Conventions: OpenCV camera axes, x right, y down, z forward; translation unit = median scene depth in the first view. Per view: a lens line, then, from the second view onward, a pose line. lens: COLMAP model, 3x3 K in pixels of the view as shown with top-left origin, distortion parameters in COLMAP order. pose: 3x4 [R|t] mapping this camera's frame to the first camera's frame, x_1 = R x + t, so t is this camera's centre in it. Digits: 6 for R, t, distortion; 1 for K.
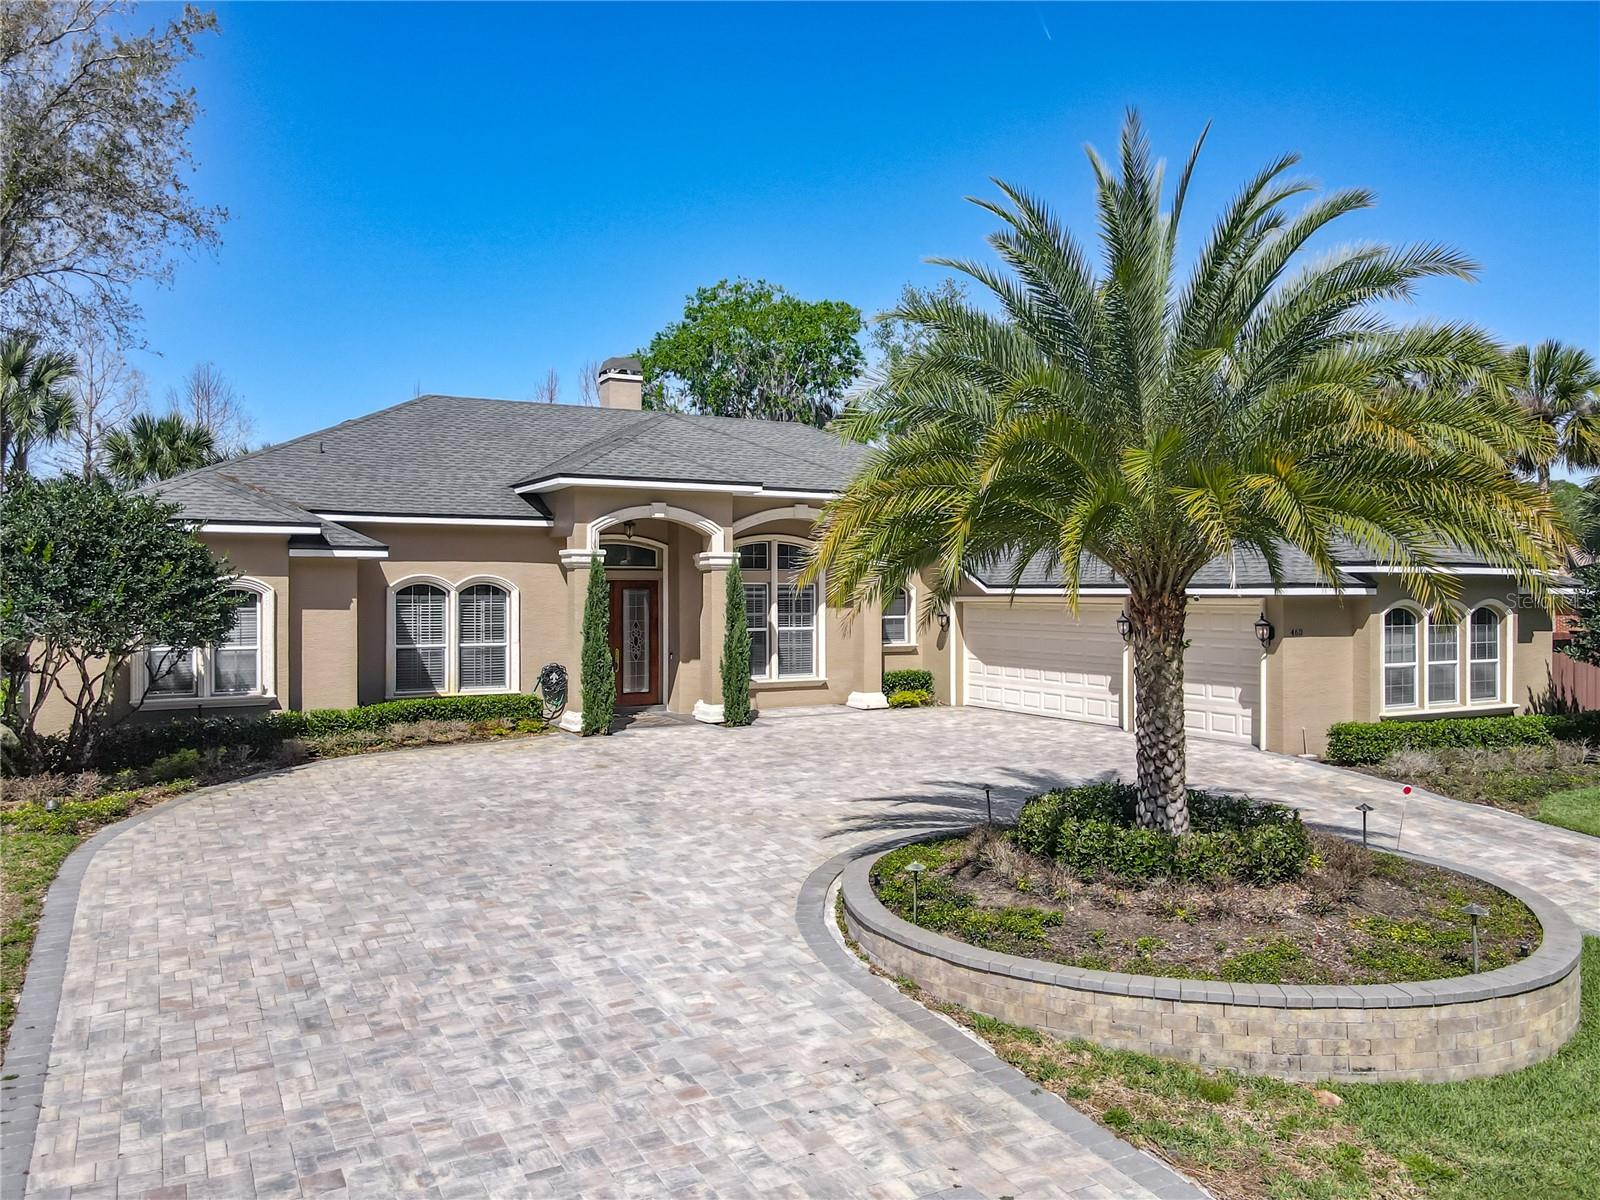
lens RADIAL K [[1189.4, 0, 809.0], [0, 1189.4, 599.5], [0, 0, 1]] dist [0.001314, 0.074620]
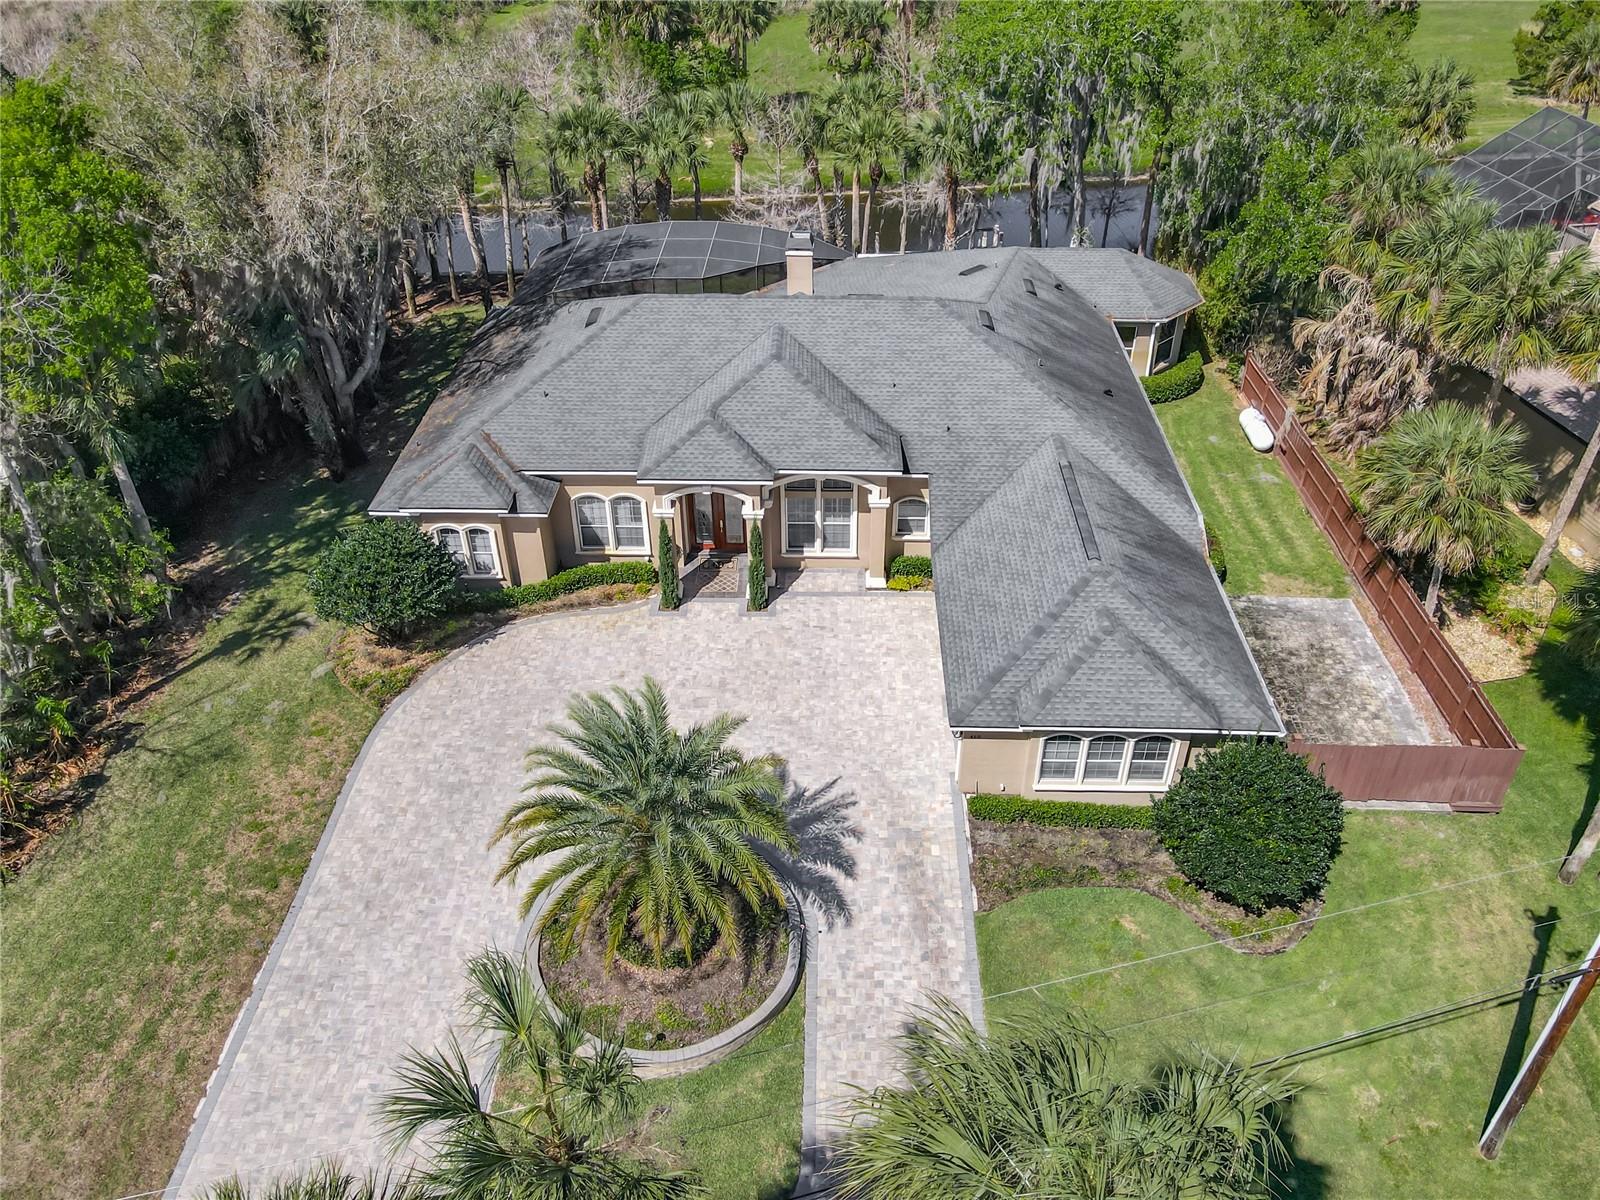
lens RADIAL K [[1165.9, 0, 800.0], [0, 1165.9, 600.0], [0, 0, 1]] dist [0.004531, 0.003501]
pose [[0.860649, 0.293331, -0.416222, 0.676553], [0.010569, 0.806938, 0.590541, -0.878072], [0.509089, -0.512648, 0.691390, -0.086601]]
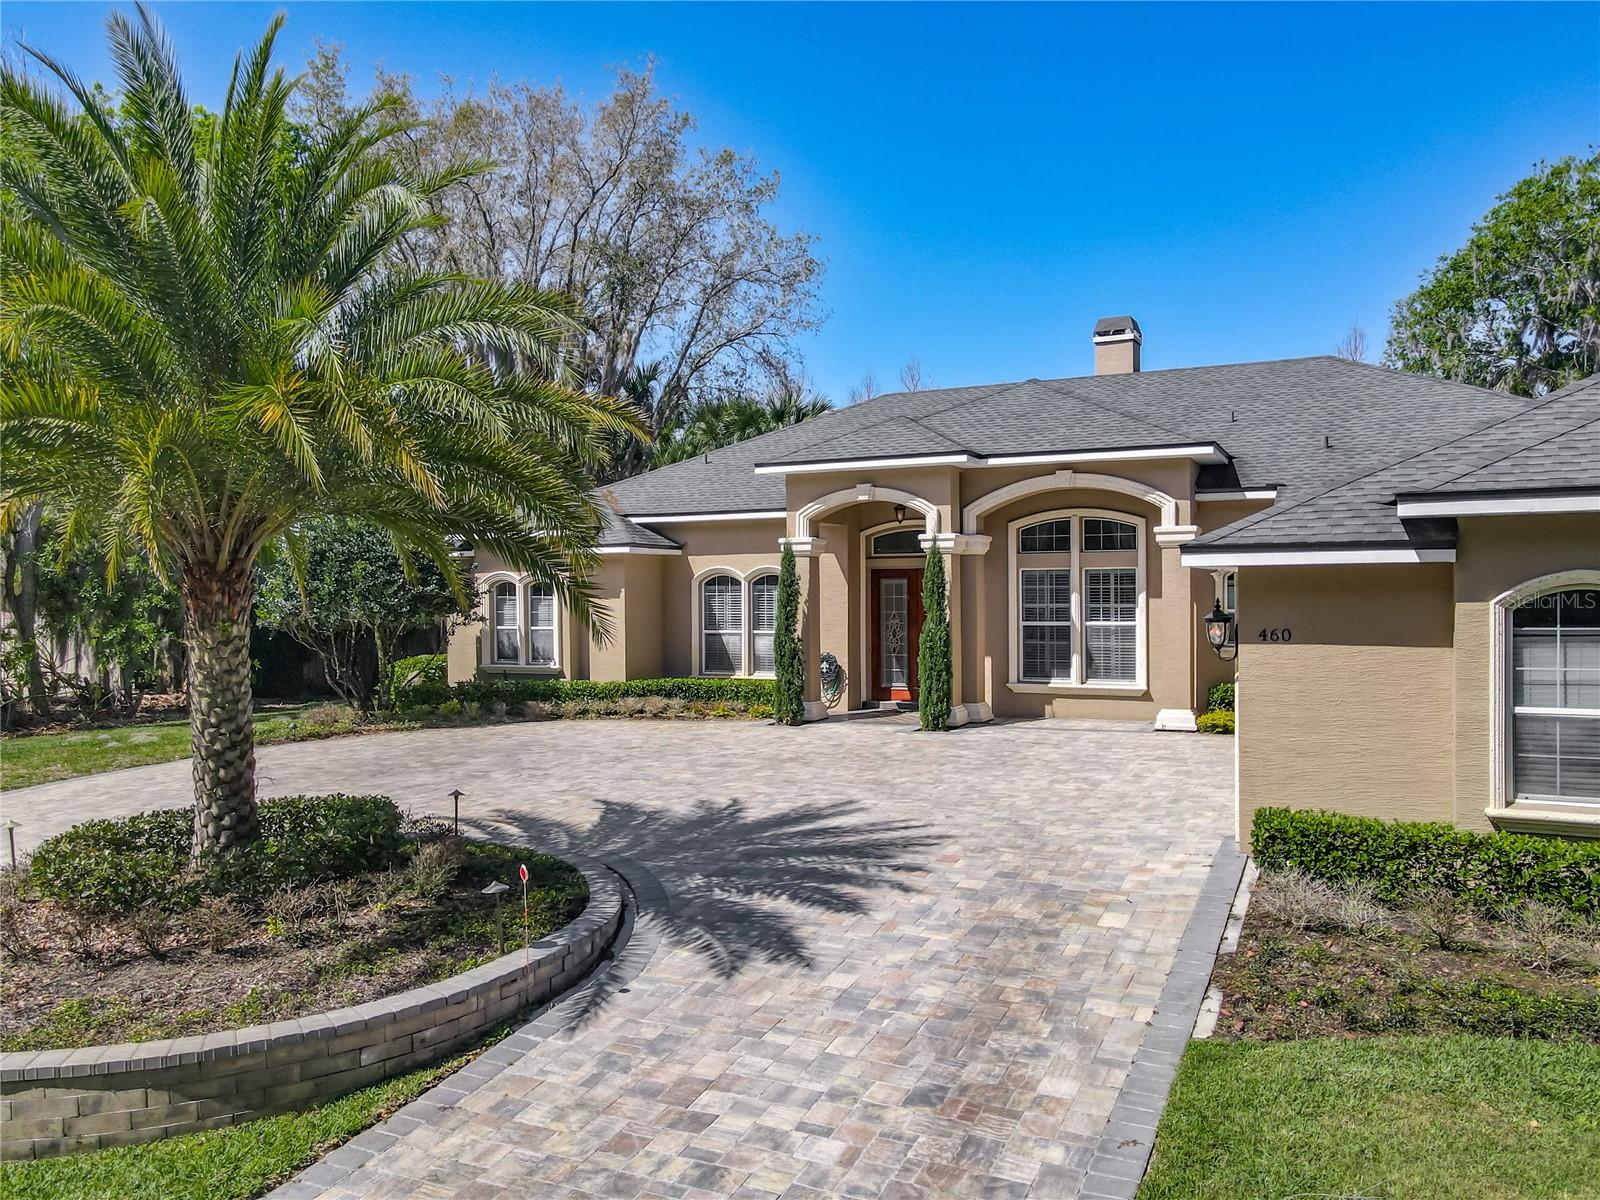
lens RADIAL K [[1189.4, 0, 809.0], [0, 1189.4, 599.5], [0, 0, 1]] dist [0.001314, 0.074620]
pose [[0.573973, -0.001177, -0.818873, 0.618987], [0.000908, 0.999999, -0.000801, 0.010025], [0.818874, -0.000284, 0.573974, 0.430439]]
